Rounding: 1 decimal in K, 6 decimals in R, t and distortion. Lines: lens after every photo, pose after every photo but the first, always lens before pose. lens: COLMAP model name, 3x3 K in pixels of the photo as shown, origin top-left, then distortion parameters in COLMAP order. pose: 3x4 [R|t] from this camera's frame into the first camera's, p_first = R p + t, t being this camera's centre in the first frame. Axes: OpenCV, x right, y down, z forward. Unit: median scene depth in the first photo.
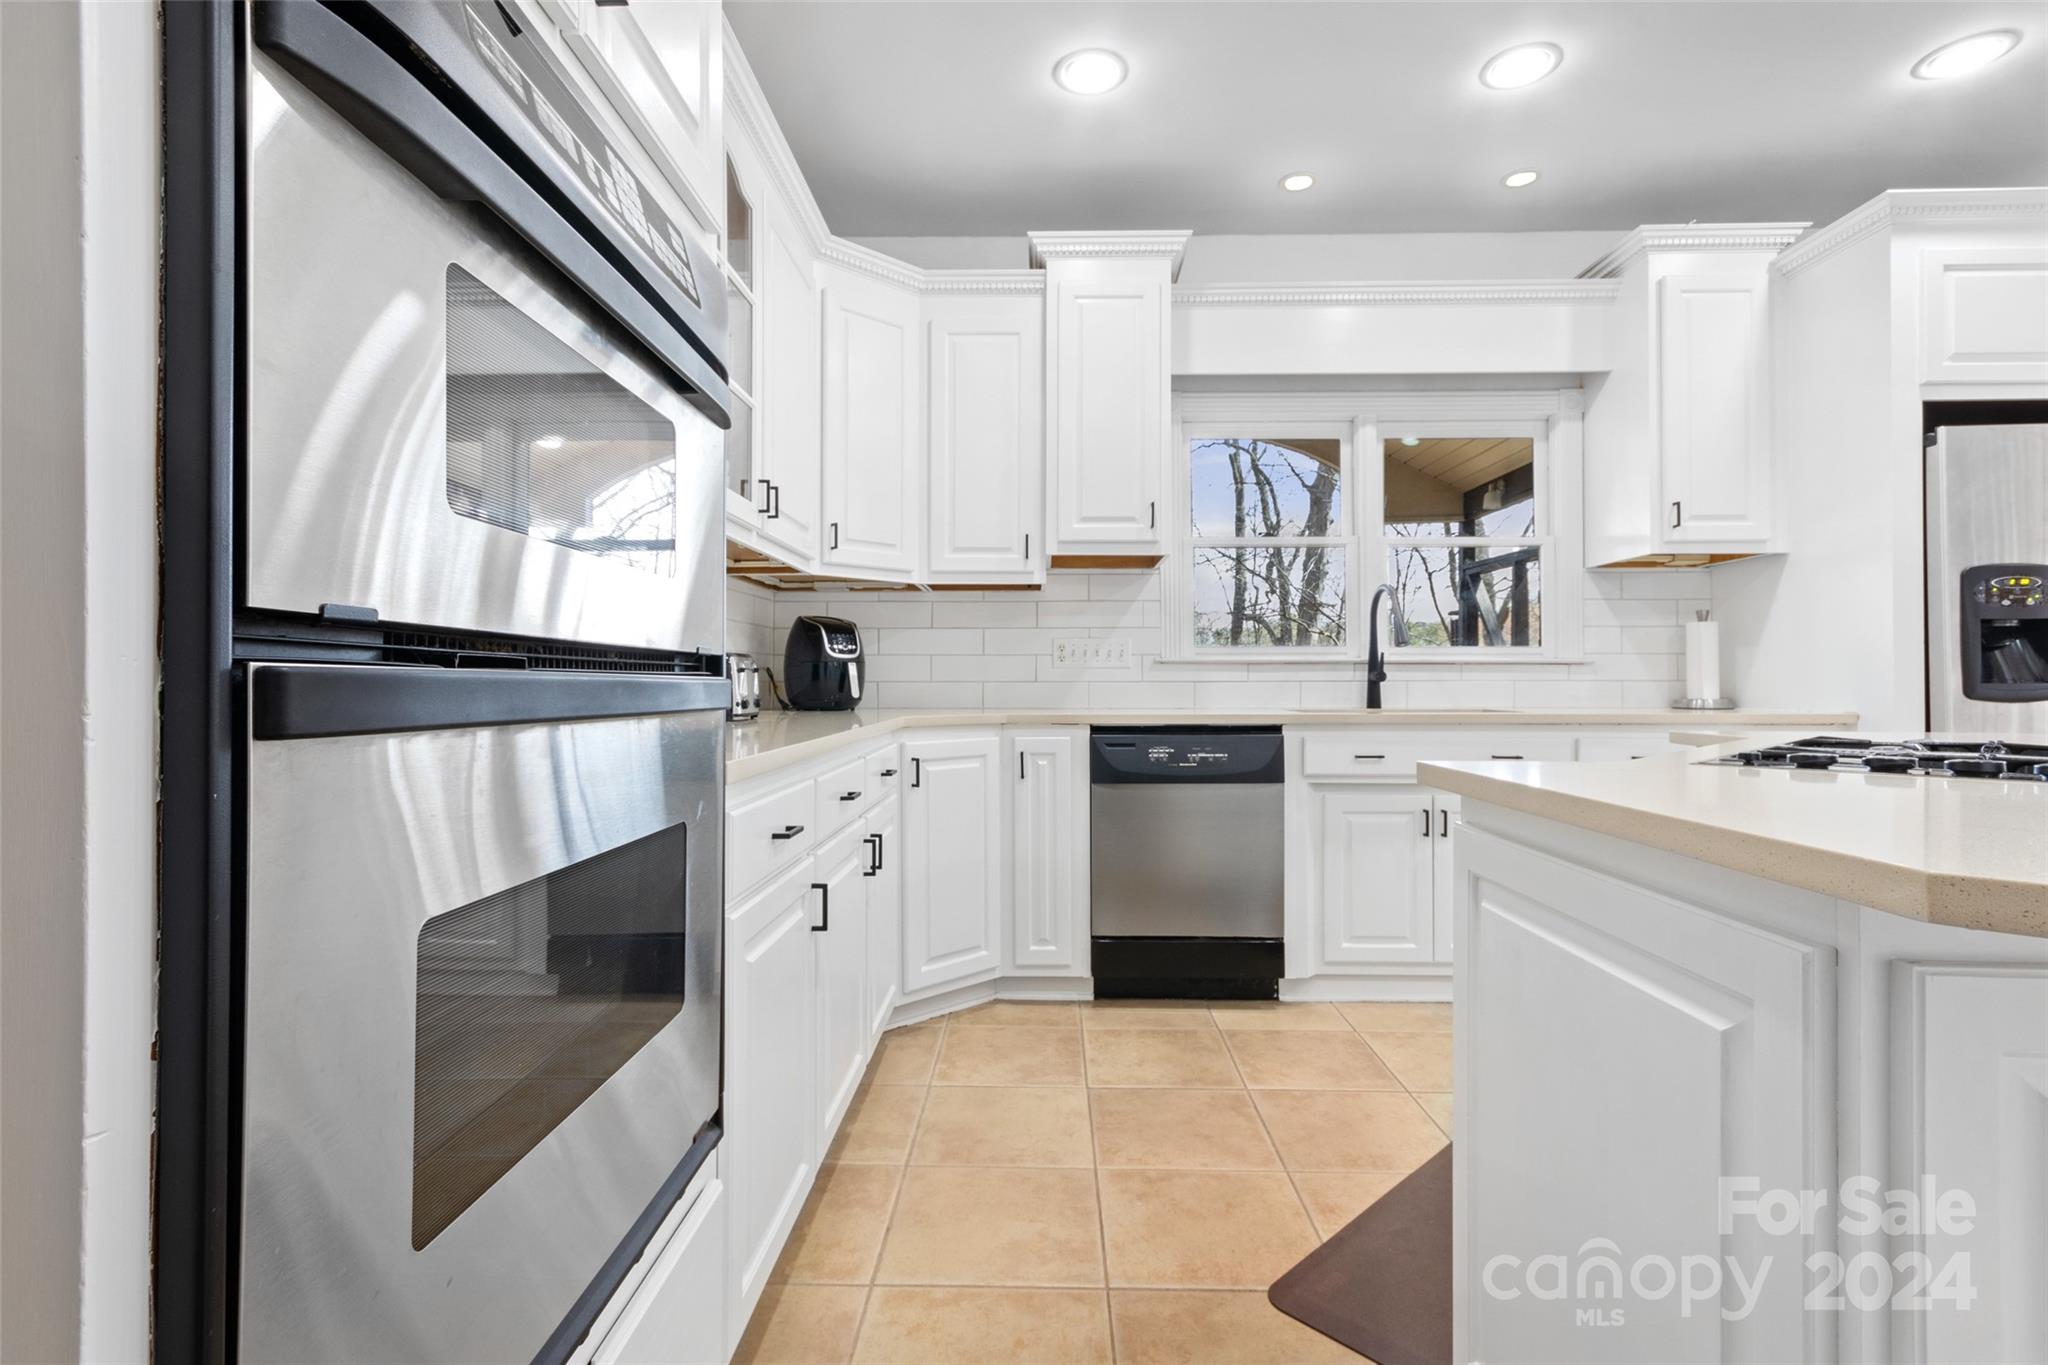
lens RADIAL K [[962.5, 0, 1023.9], [0, 962.5, 677.8], [0, 0, 1]] dist [0.004726, 0.002396]
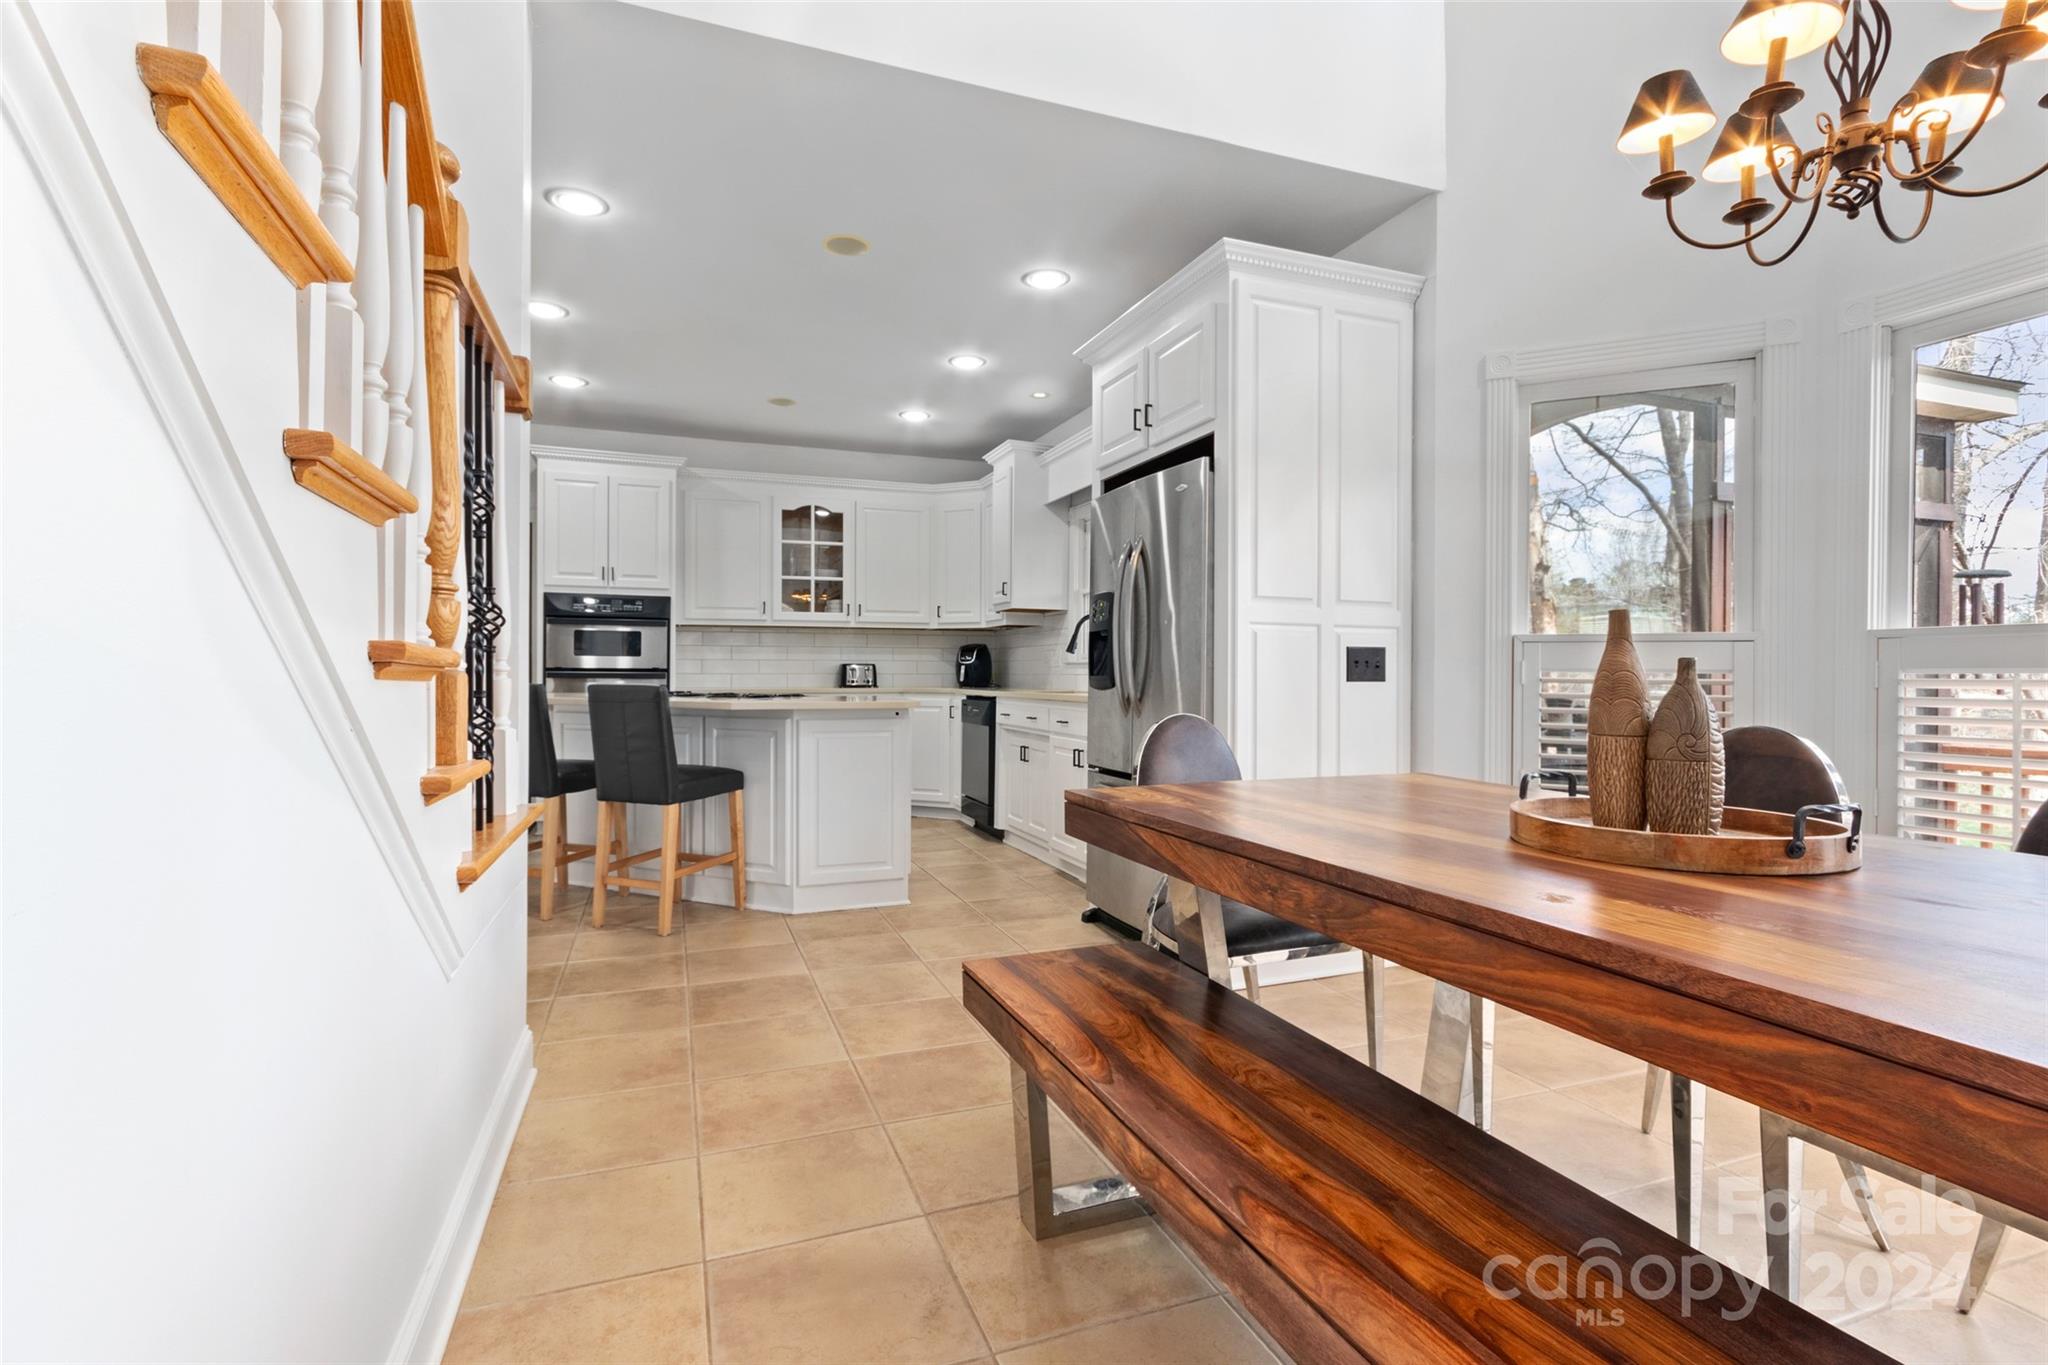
lens RADIAL K [[962.5, 0, 1006.3], [0, 962.5, 668.3], [0, 0, 1]] dist [0.004726, 0.002396]
pose [[0.360541, -0.002208, -0.932741, 2.082593], [0.001894, 0.999997, -0.001635, -0.005960], [0.932741, -0.001177, 0.360544, 0.320175]]
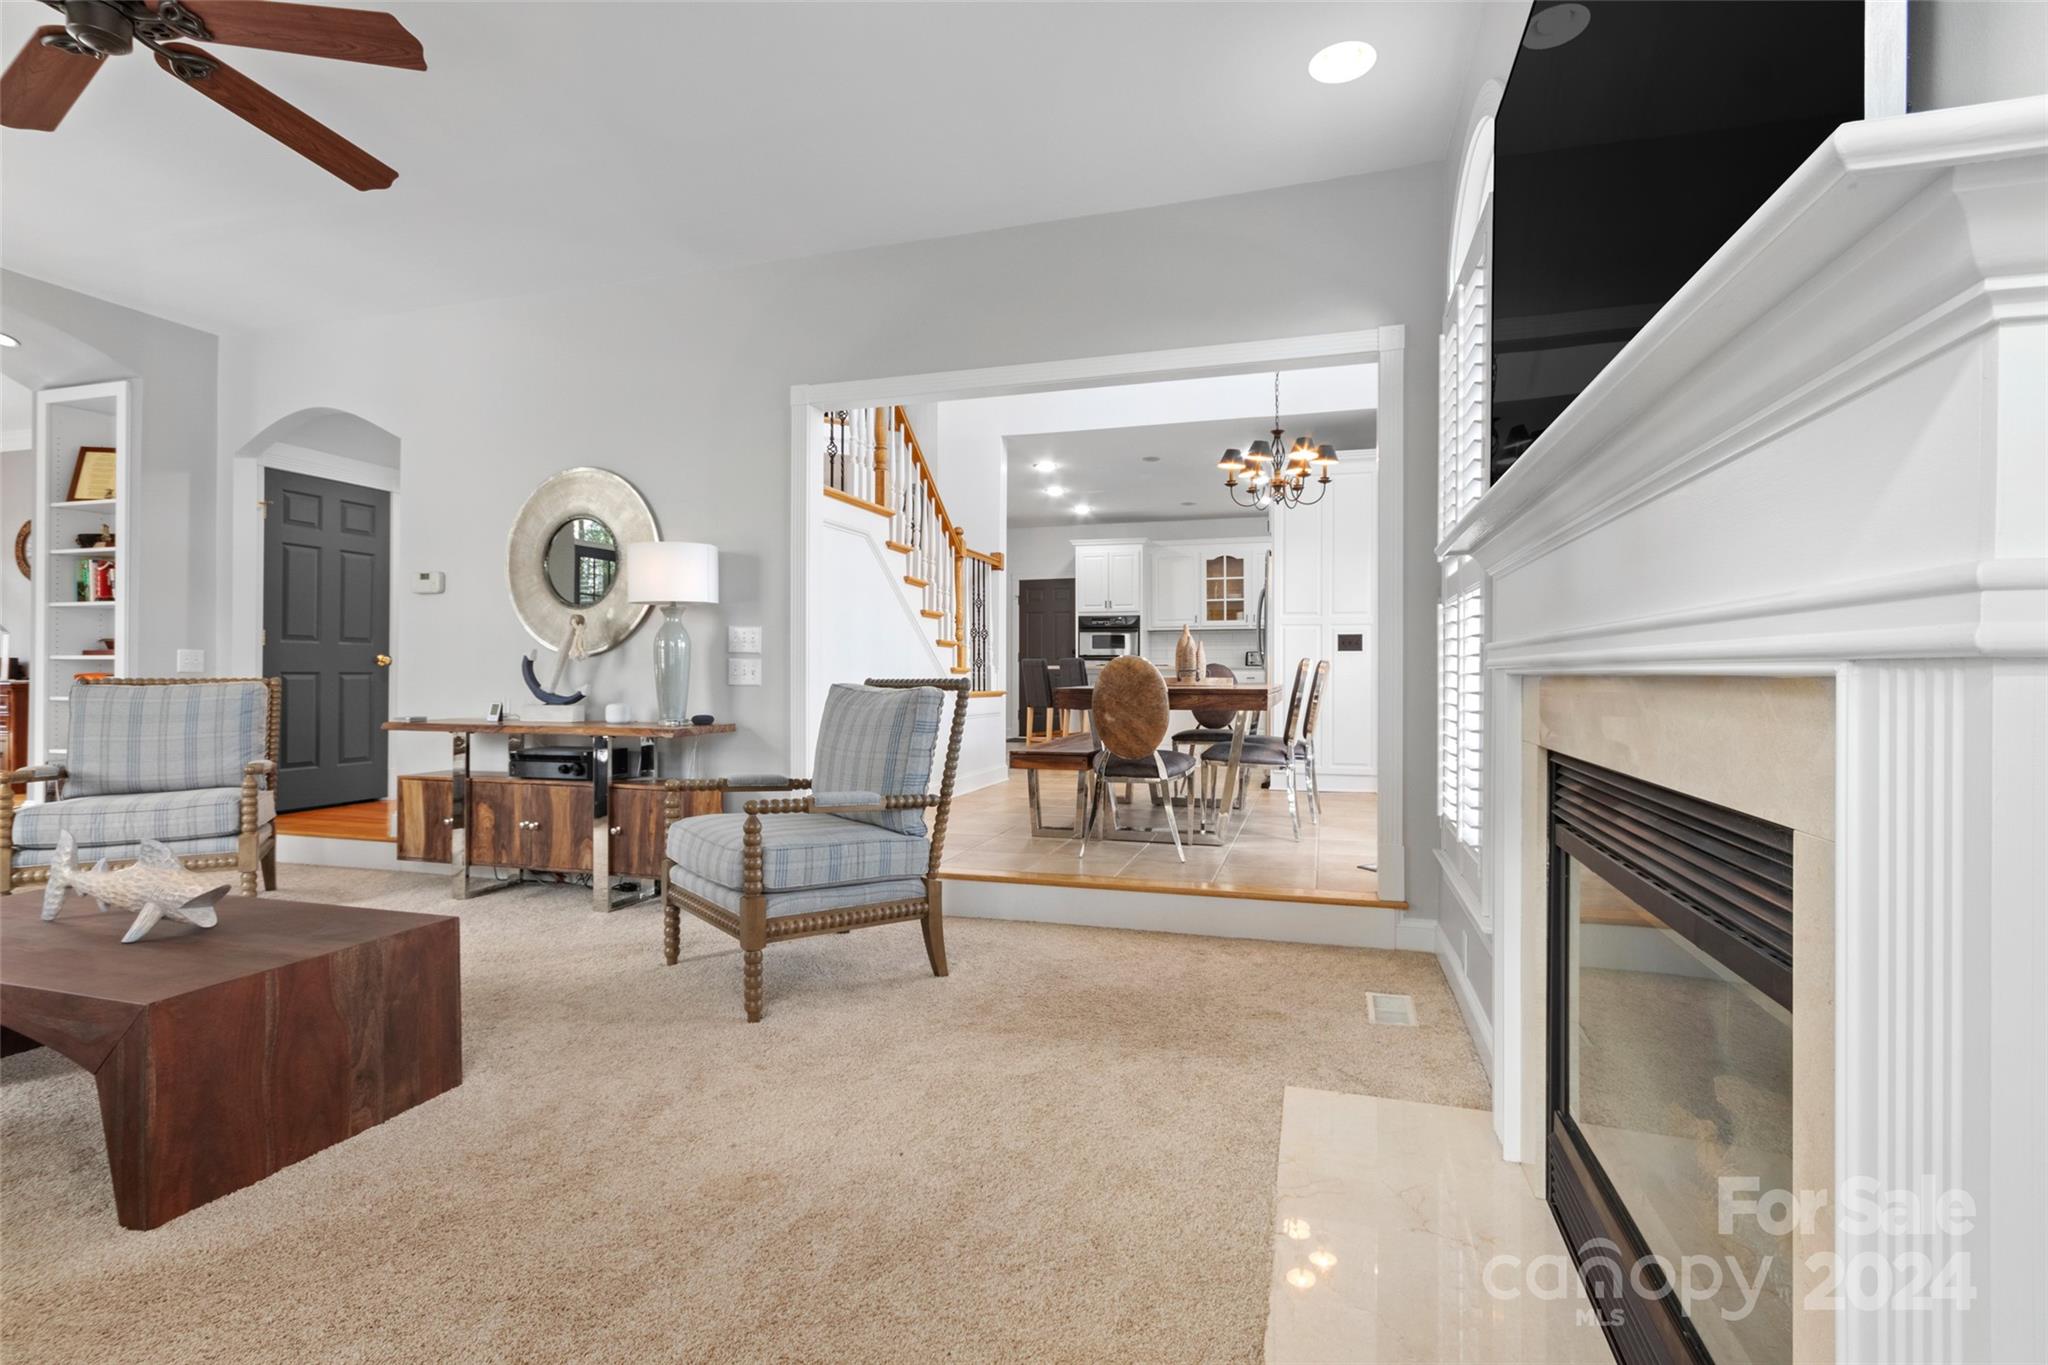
lens RADIAL K [[962.5, 0, 1032.5], [0, 962.5, 671.7], [0, 0, 1]] dist [0.004726, 0.002396]
pose [[-0.264411, 0.000735, -0.964410, 3.623373], [0.006268, 0.999980, -0.000956, 0.055865], [0.964390, -0.006298, -0.264411, 0.985391]]
